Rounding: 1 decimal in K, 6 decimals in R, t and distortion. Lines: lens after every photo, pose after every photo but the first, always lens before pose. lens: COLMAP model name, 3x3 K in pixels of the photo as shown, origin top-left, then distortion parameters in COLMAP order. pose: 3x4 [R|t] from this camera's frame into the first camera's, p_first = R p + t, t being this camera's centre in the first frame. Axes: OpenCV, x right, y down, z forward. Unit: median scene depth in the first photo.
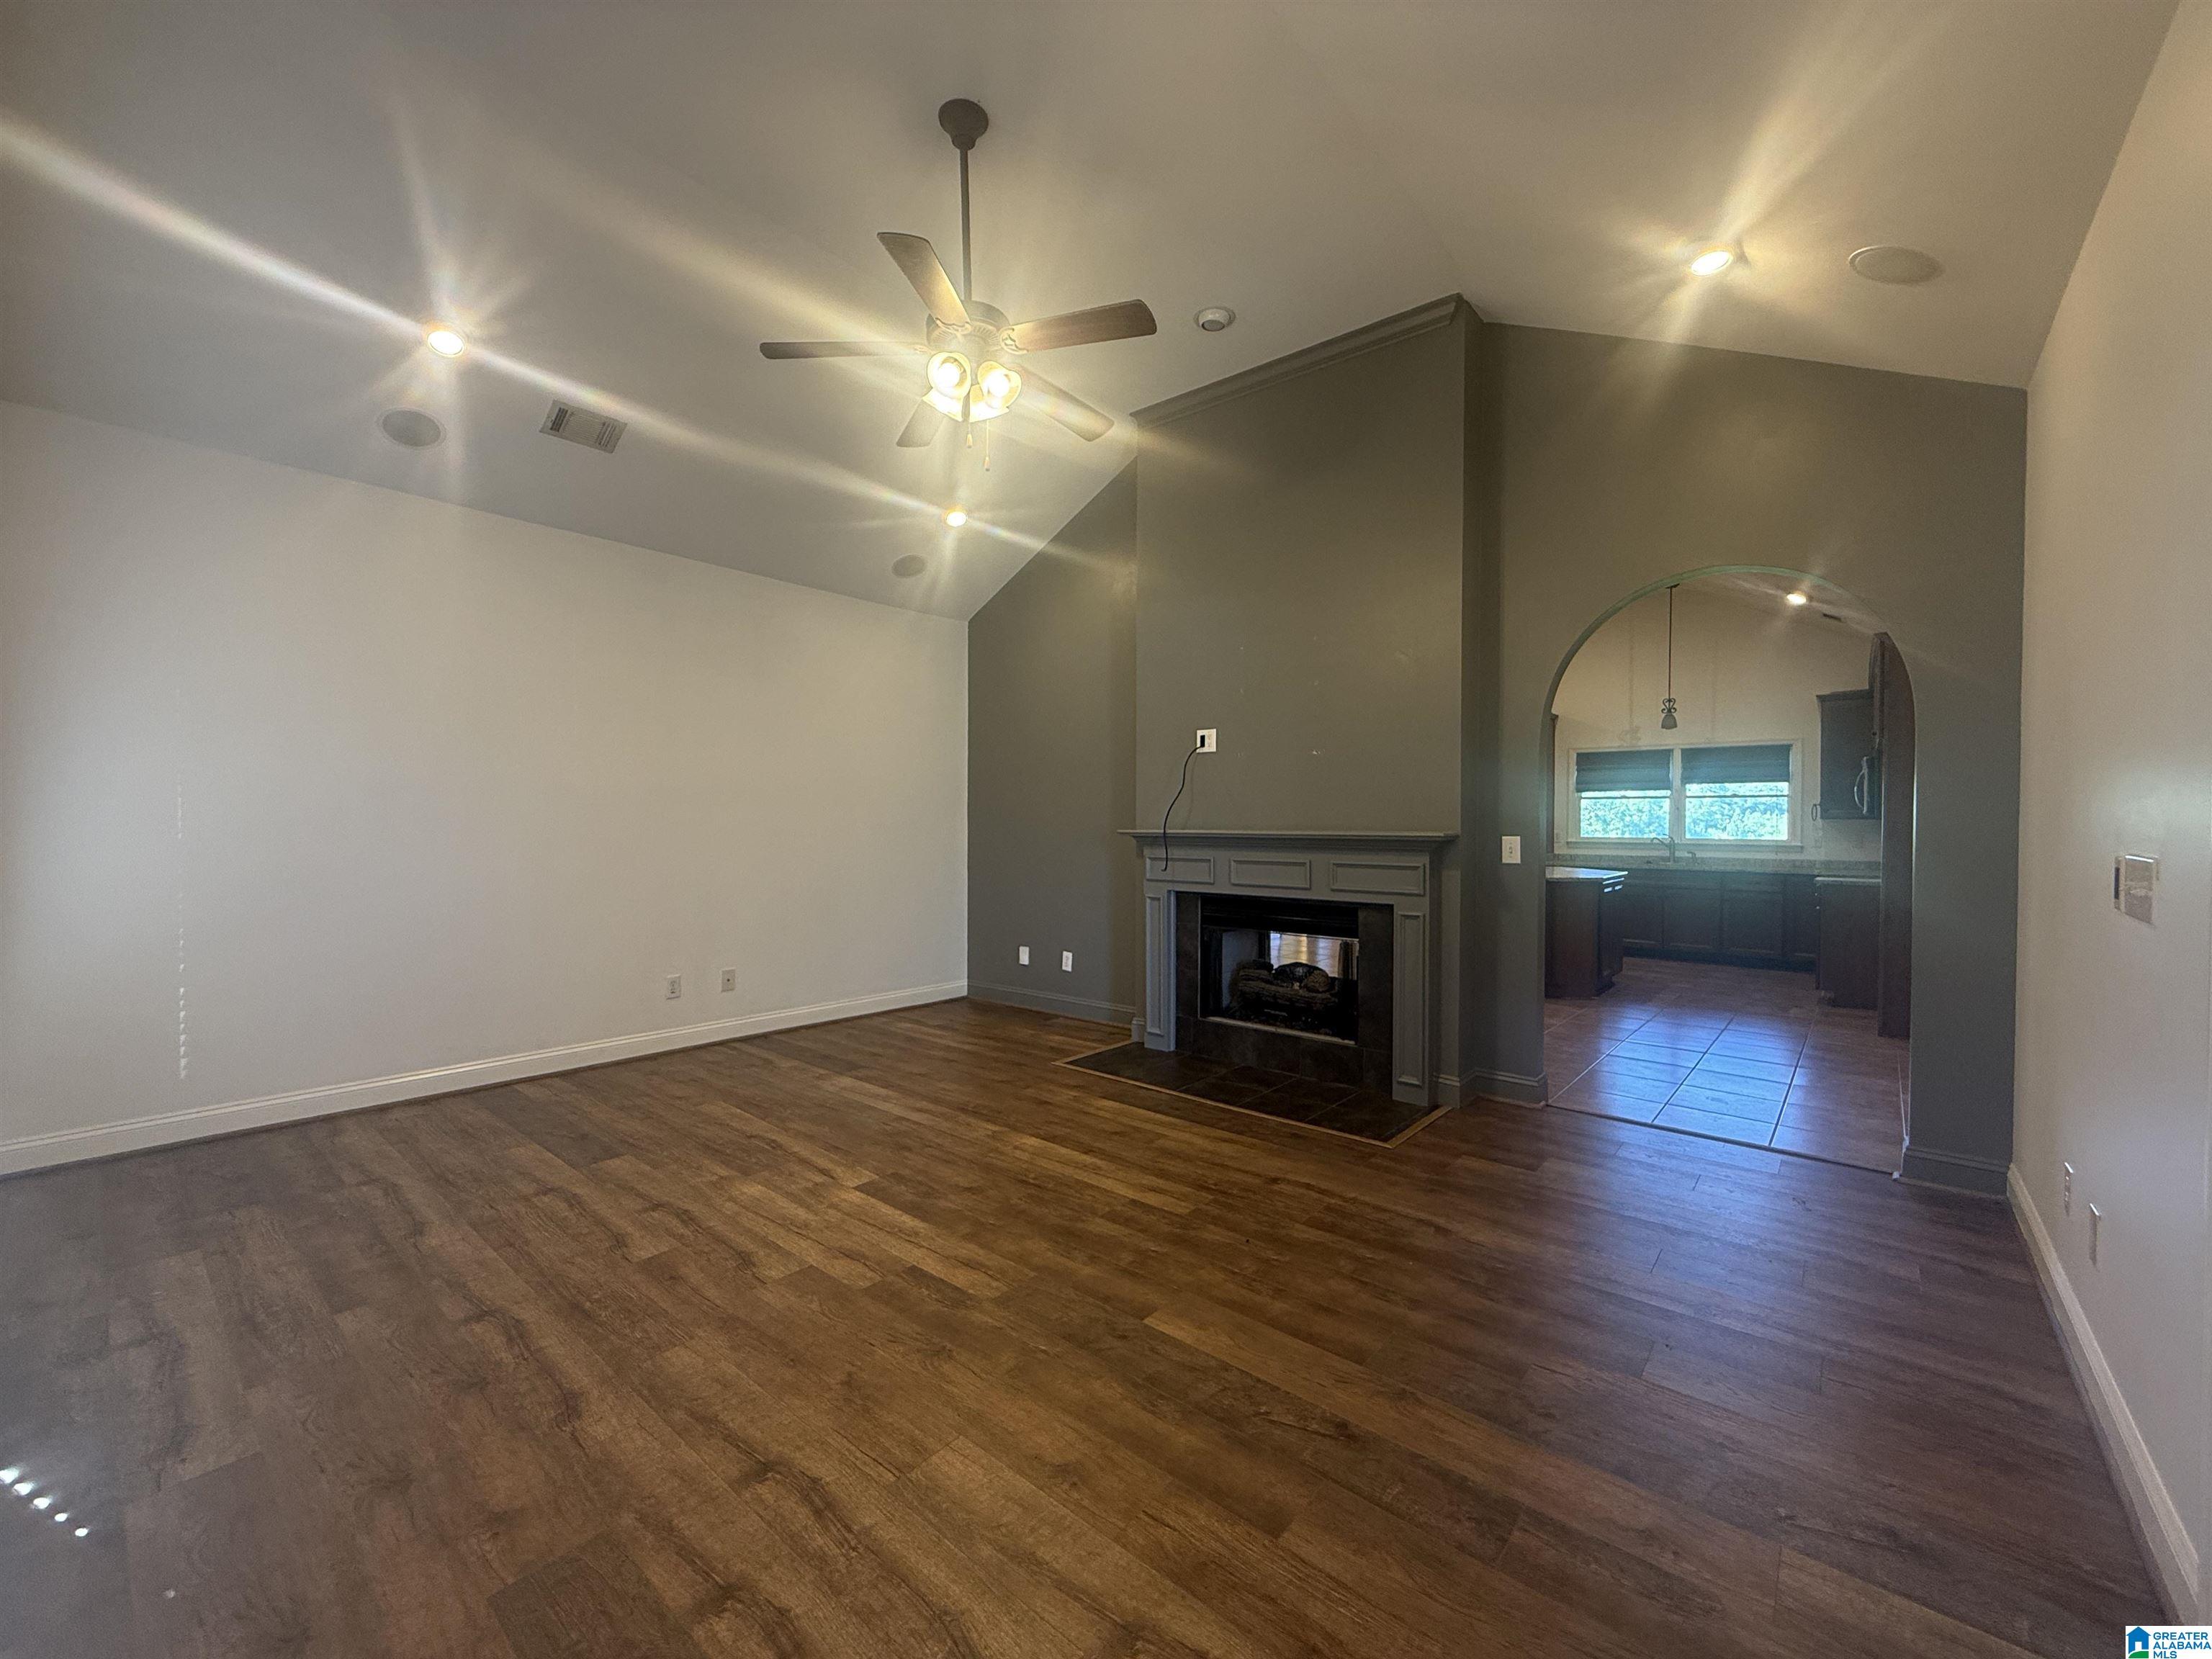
lens RADIAL K [[885.0, 0, 1097.1], [0, 885.0, 822.3], [0, 0, 1]] dist [-0.002969, 0.000800]
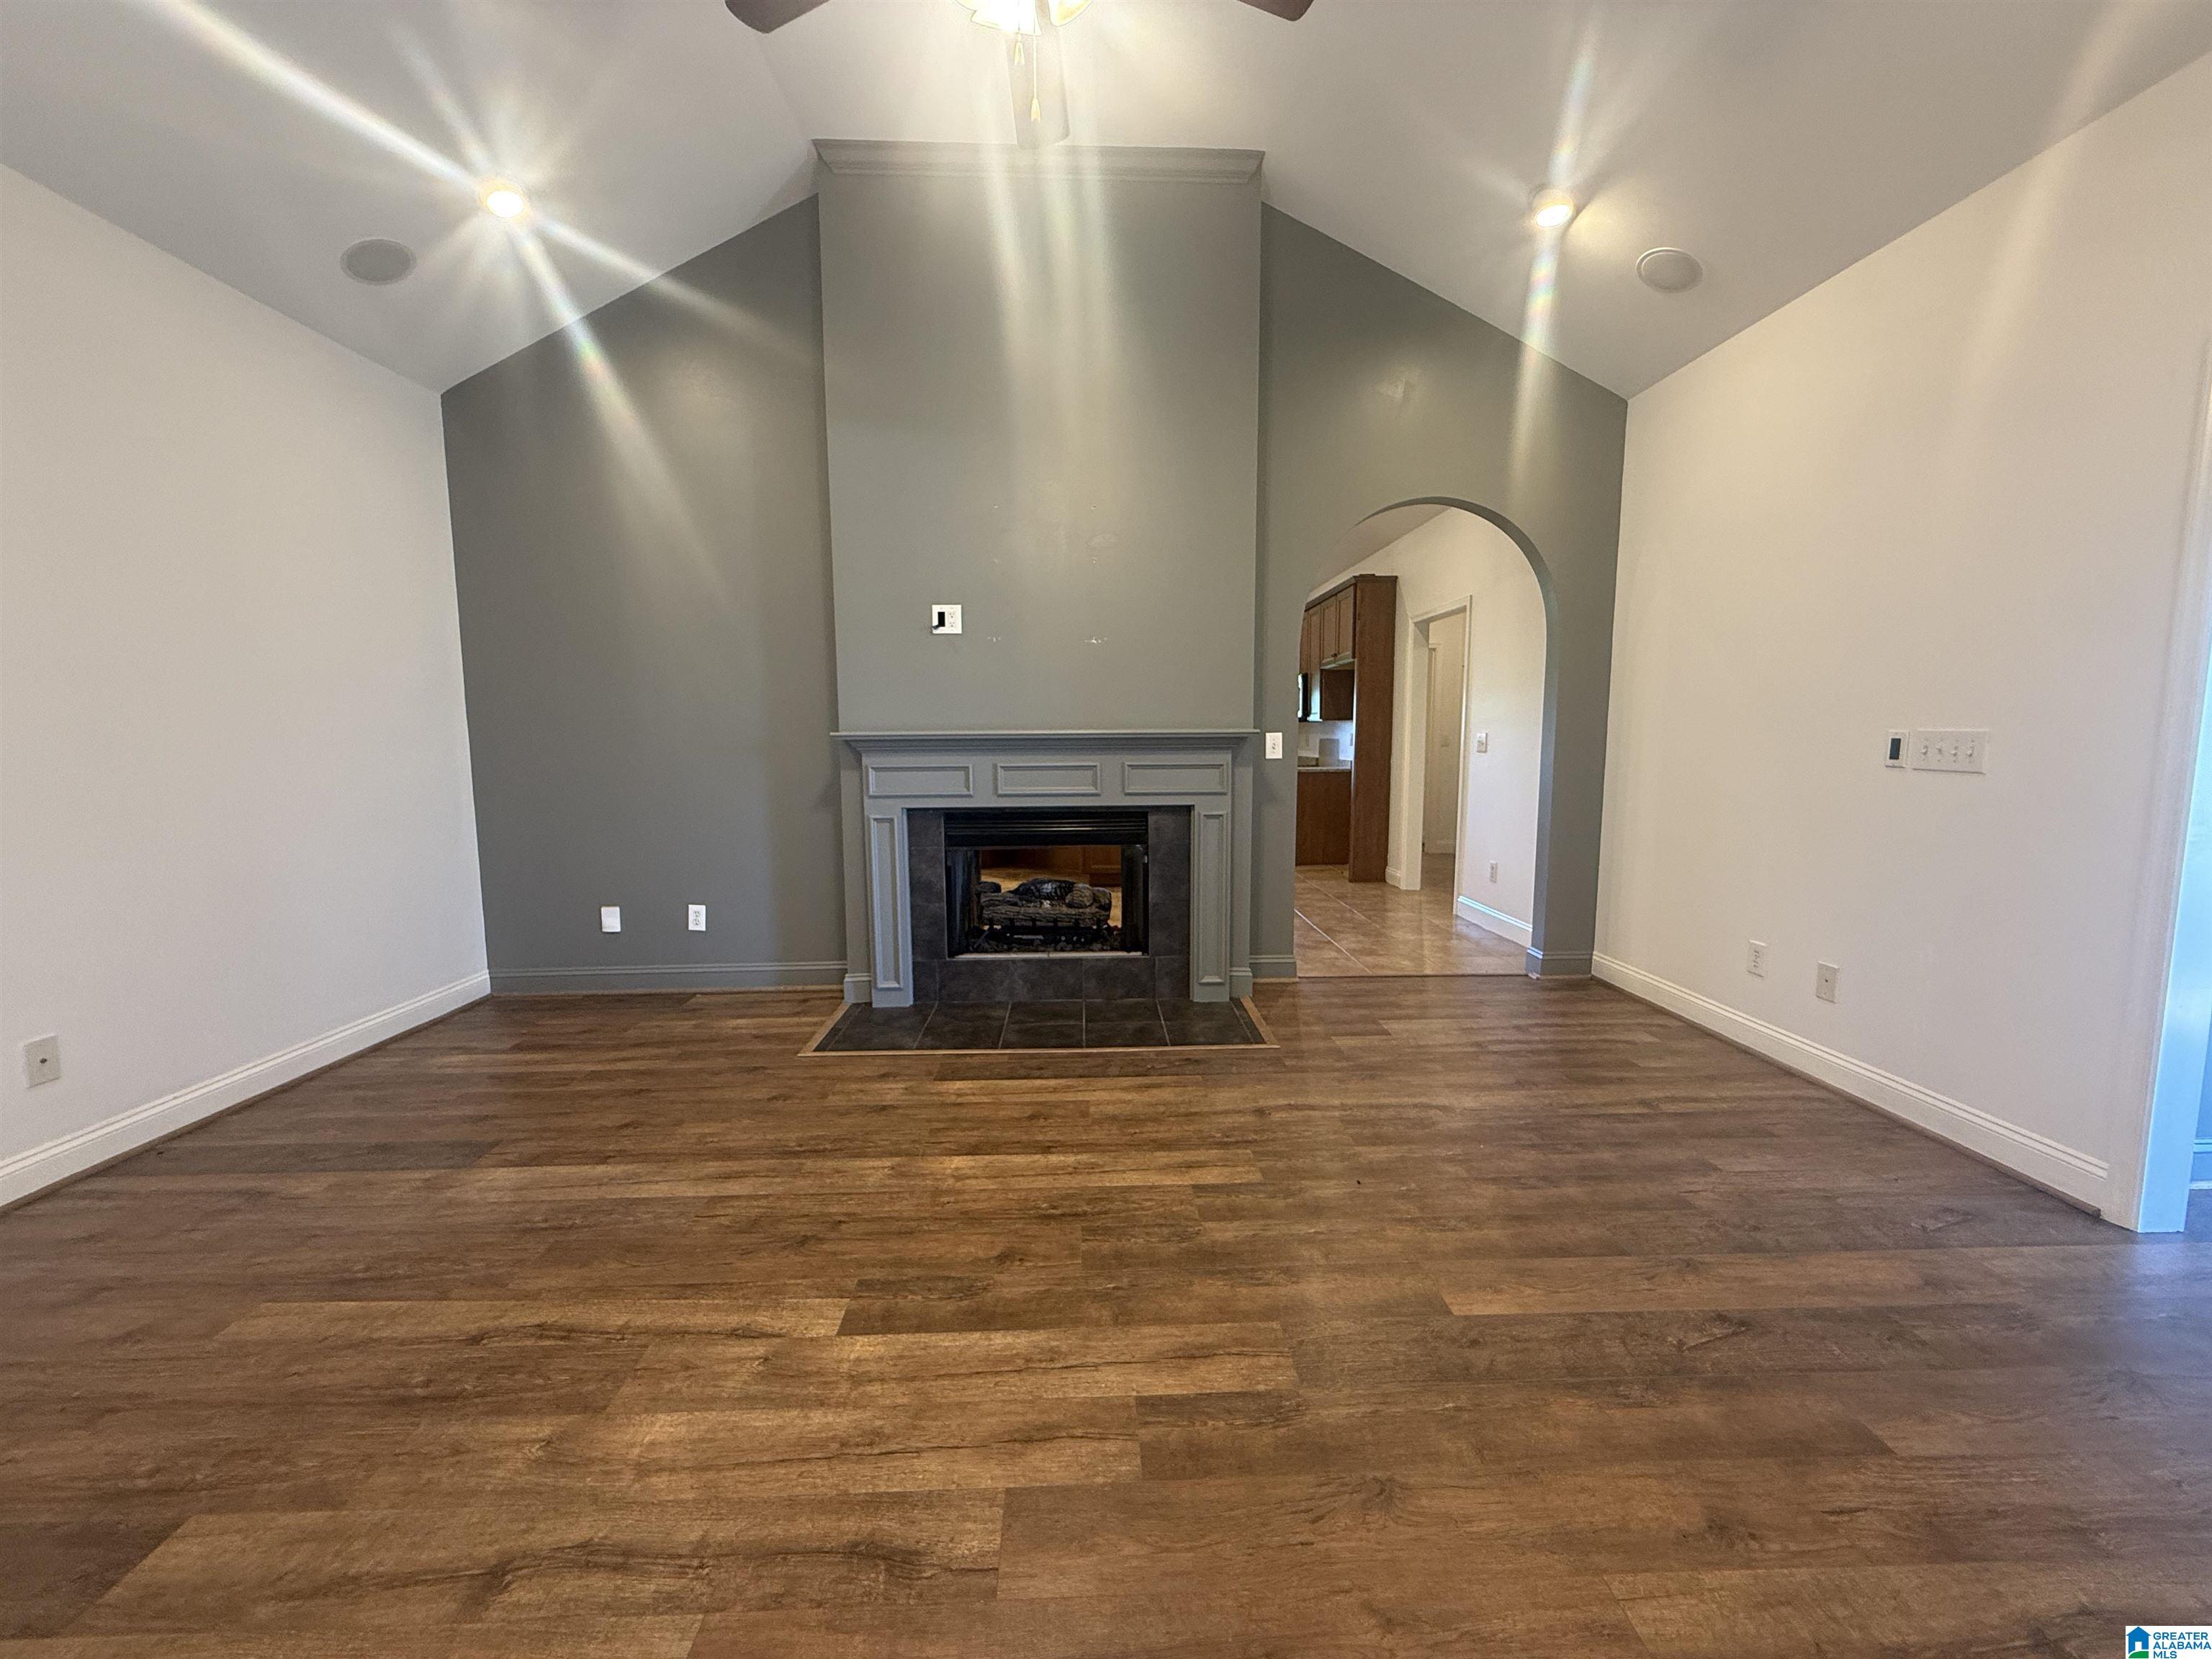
lens RADIAL K [[885.0, 0, 1099.5], [0, 885.0, 835.8], [0, 0, 1]] dist [-0.002969, 0.000800]
pose [[0.736901, -0.087305, 0.670339, -0.391934], [0.009647, 0.992882, 0.118709, 0.010702], [-0.675932, -0.081010, 0.732498, 0.363700]]
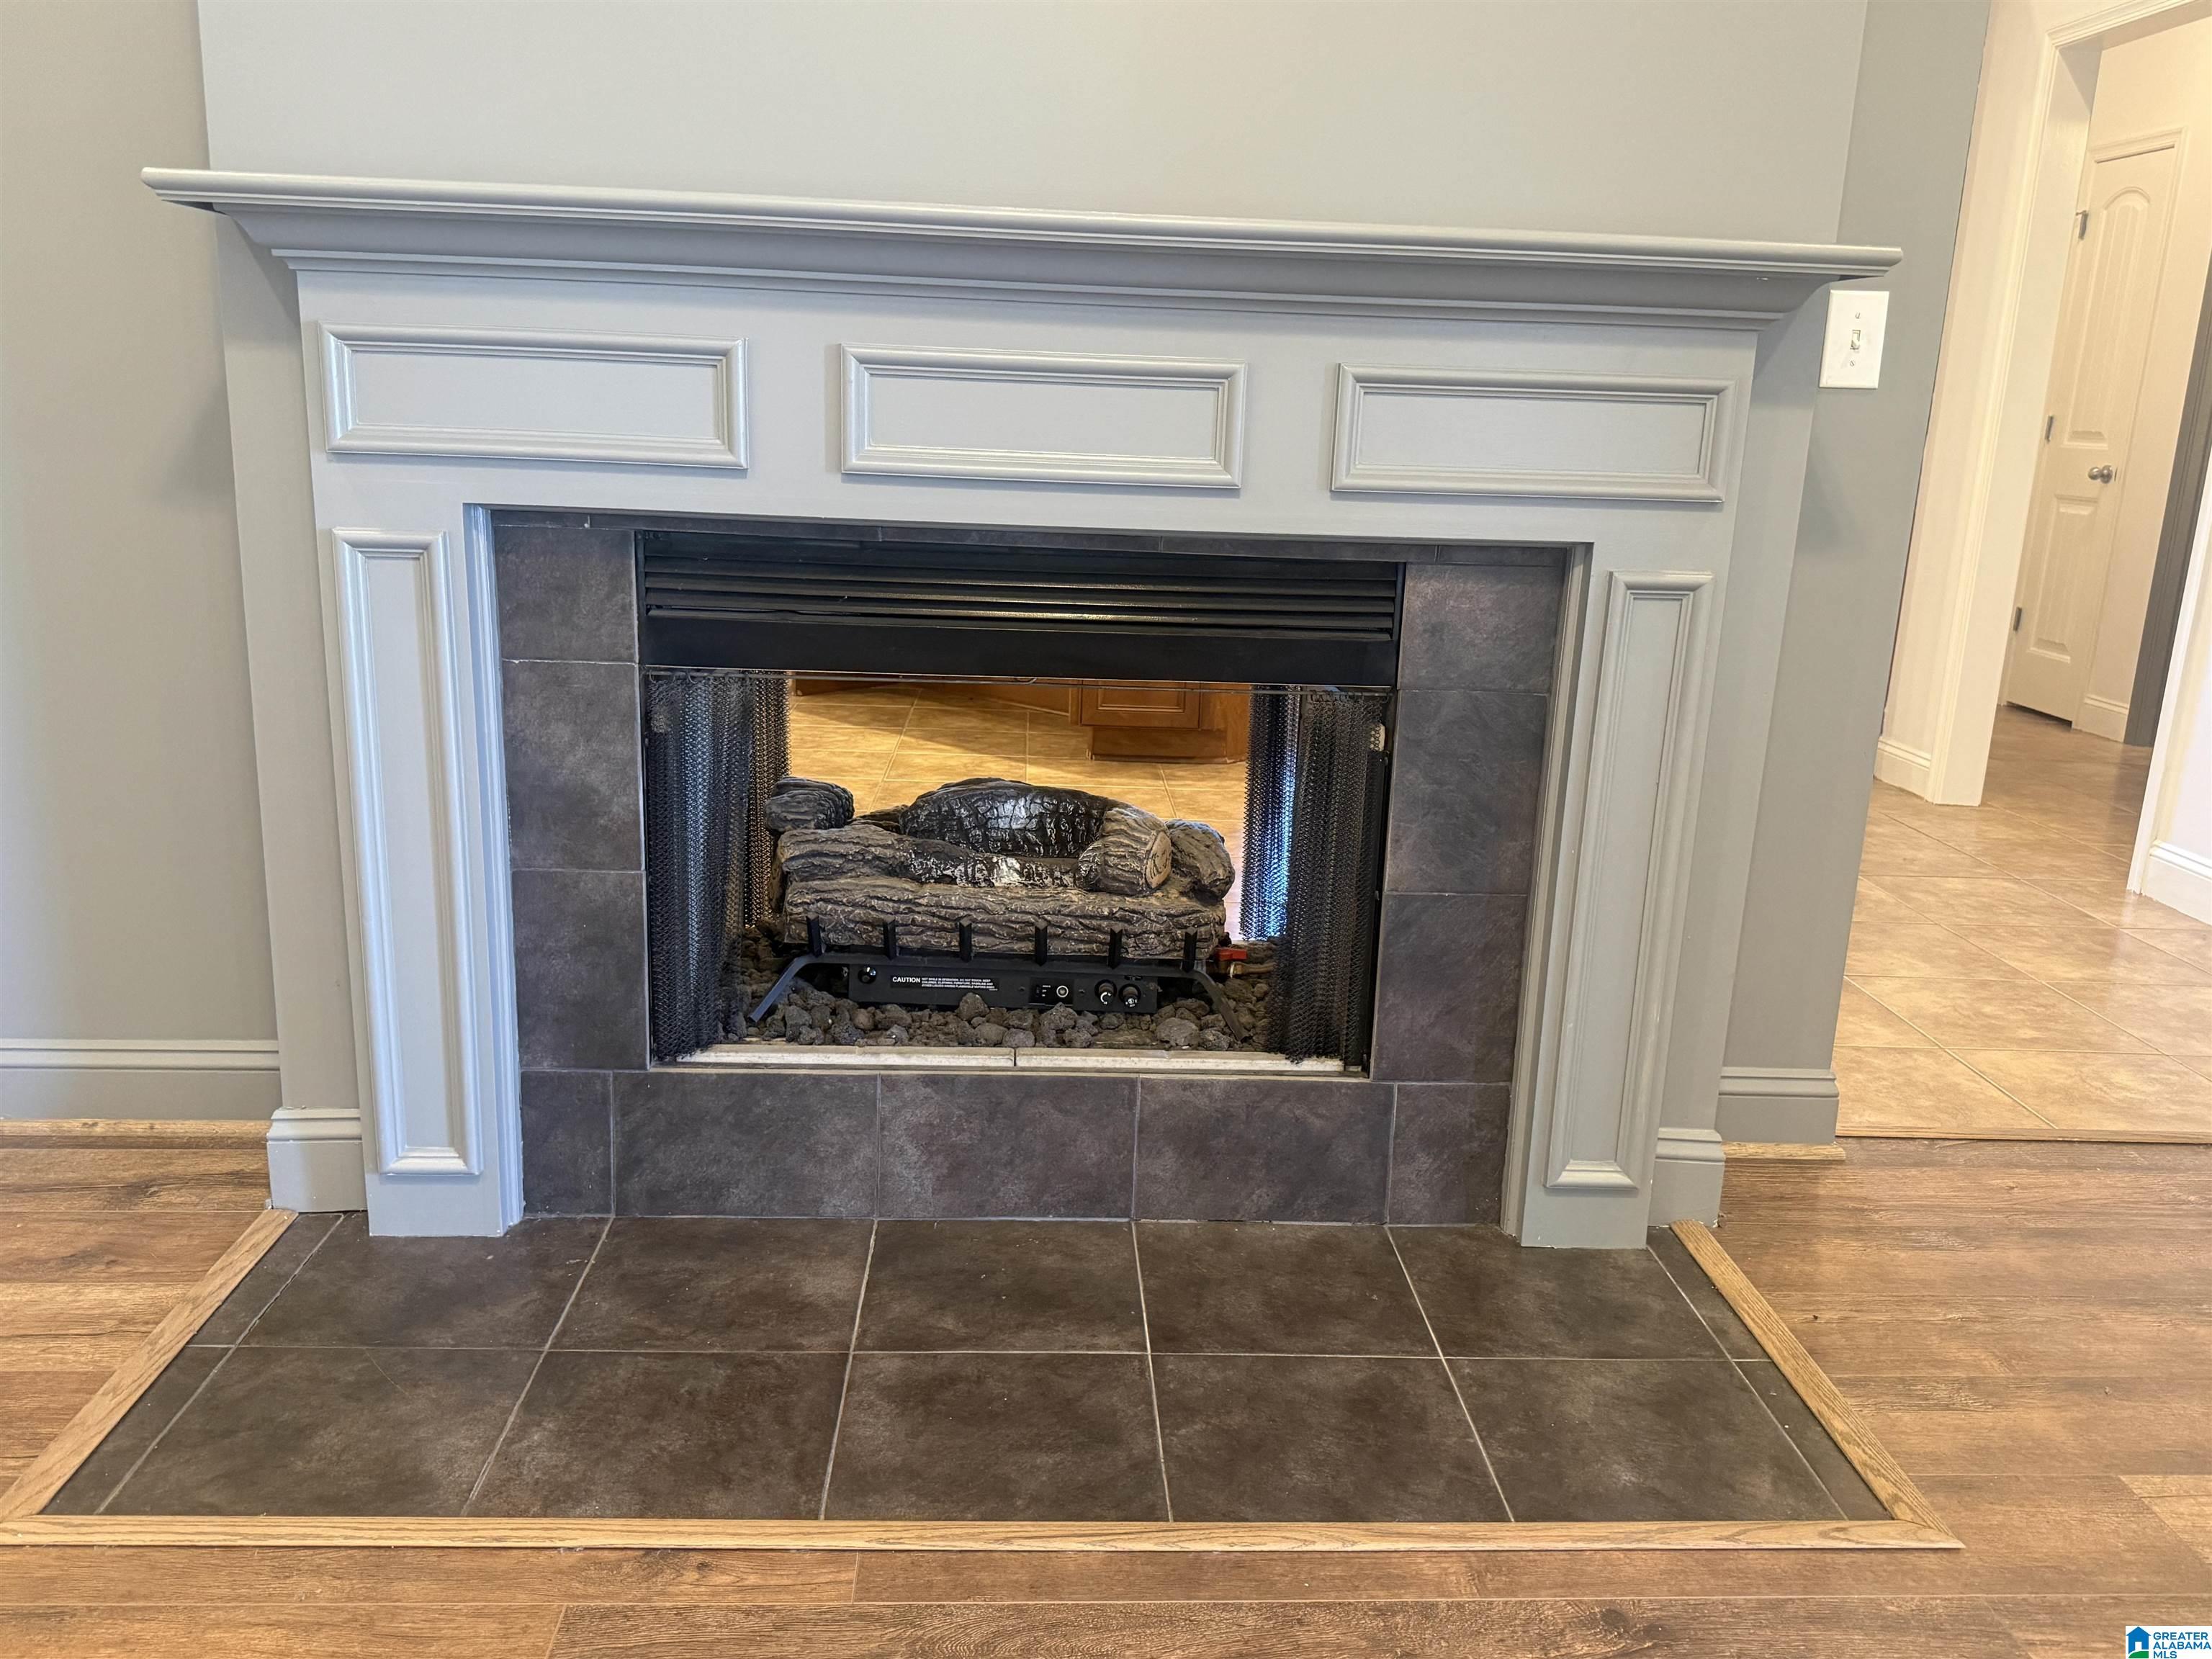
lens RADIAL K [[1743.3, 0, 1109.1], [0, 1743.3, 835.6], [0, 0, 1]] dist [0.033260, -0.025280]
pose [[0.721567, -0.144768, 0.677040, -0.117328], [-0.035986, 0.968731, 0.245491, 0.055874], [-0.691408, -0.201502, 0.693795, 0.735850]]
